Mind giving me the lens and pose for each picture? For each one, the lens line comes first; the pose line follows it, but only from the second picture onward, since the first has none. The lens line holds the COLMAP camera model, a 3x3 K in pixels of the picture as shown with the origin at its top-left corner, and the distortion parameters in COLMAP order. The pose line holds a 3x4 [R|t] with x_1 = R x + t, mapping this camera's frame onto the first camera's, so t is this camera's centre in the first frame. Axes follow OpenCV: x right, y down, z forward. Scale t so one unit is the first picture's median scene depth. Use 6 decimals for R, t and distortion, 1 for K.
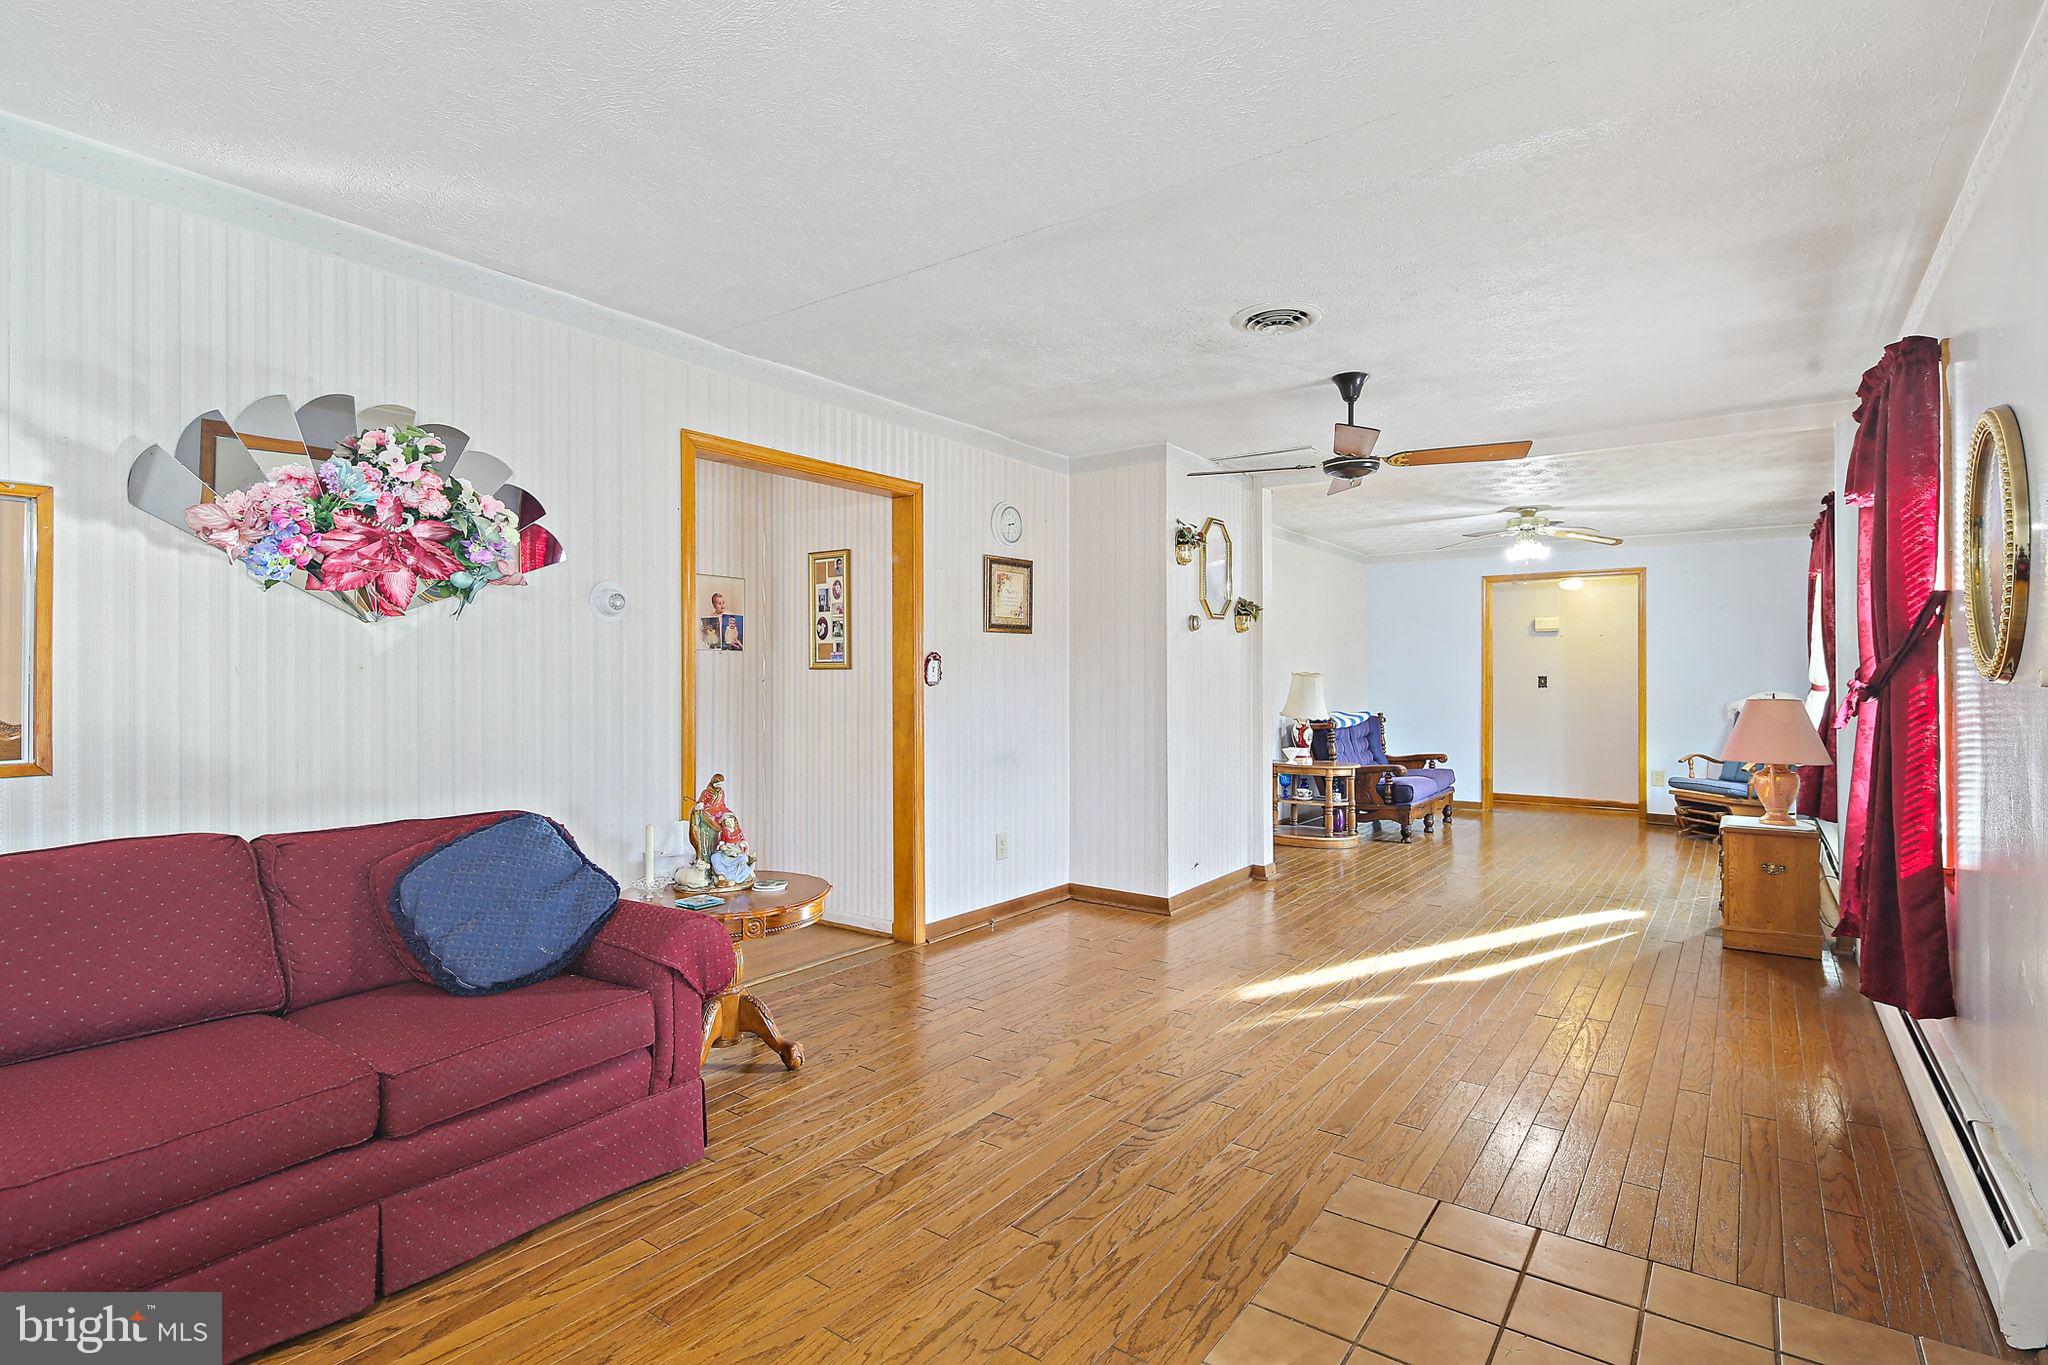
lens RADIAL K [[1002.0, 0, 1013.9], [0, 1002.0, 681.7], [0, 0, 1]] dist [0.002033, -0.000397]
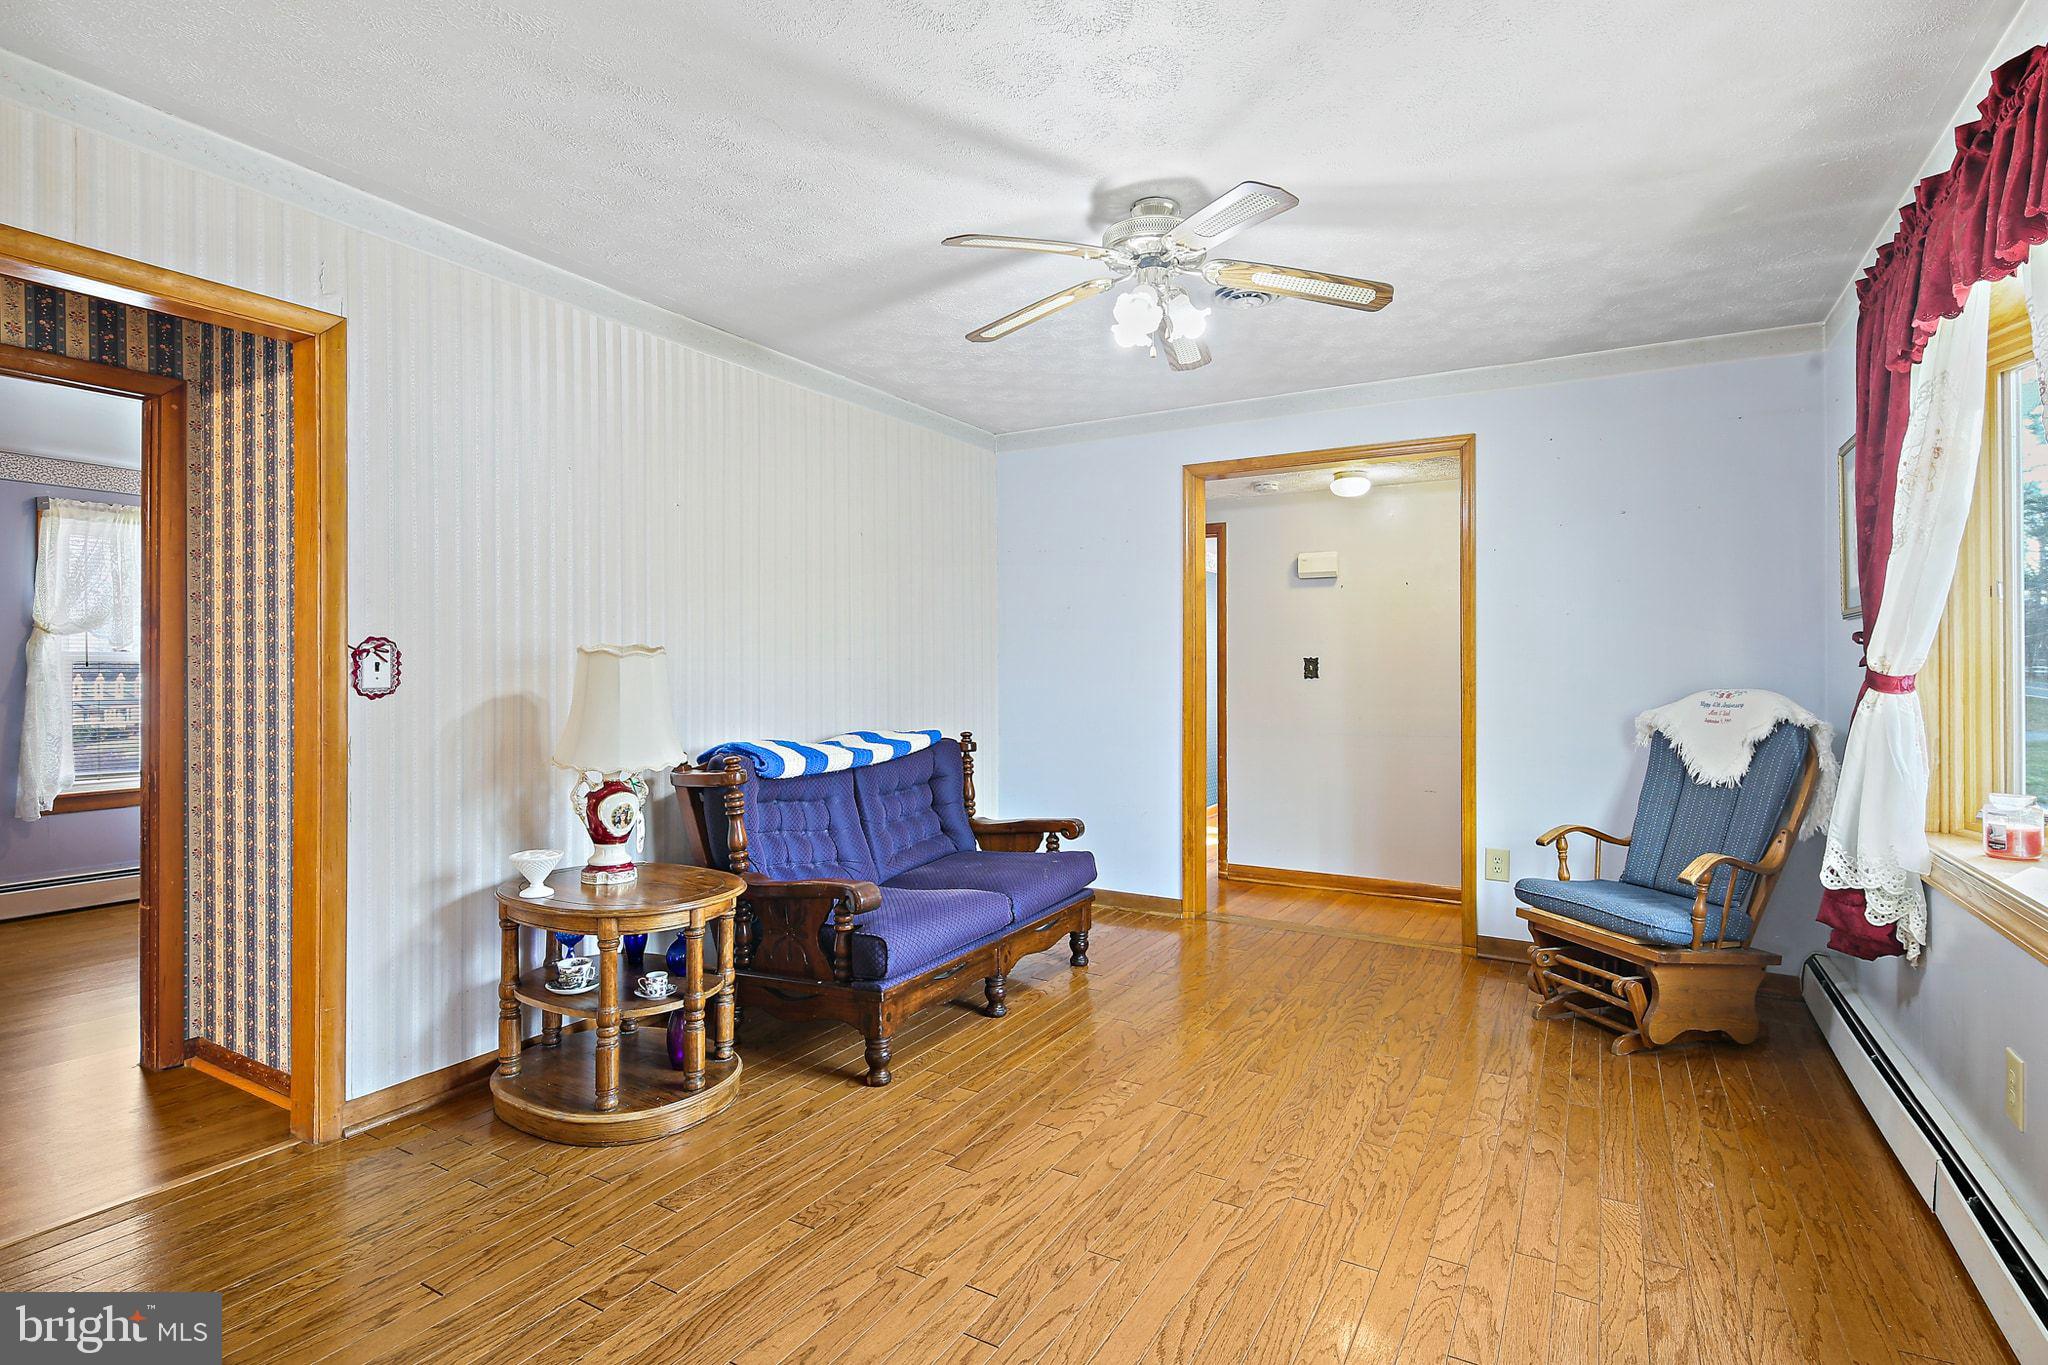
lens RADIAL K [[1002.0, 0, 1027.1], [0, 1002.0, 673.2], [0, 0, 1]] dist [0.002033, -0.000397]
pose [[0.993900, -0.003705, 0.110219, 0.354851], [0.003319, 0.999988, 0.003685, 0.000477], [-0.110231, -0.003297, 0.993900, 0.531118]]
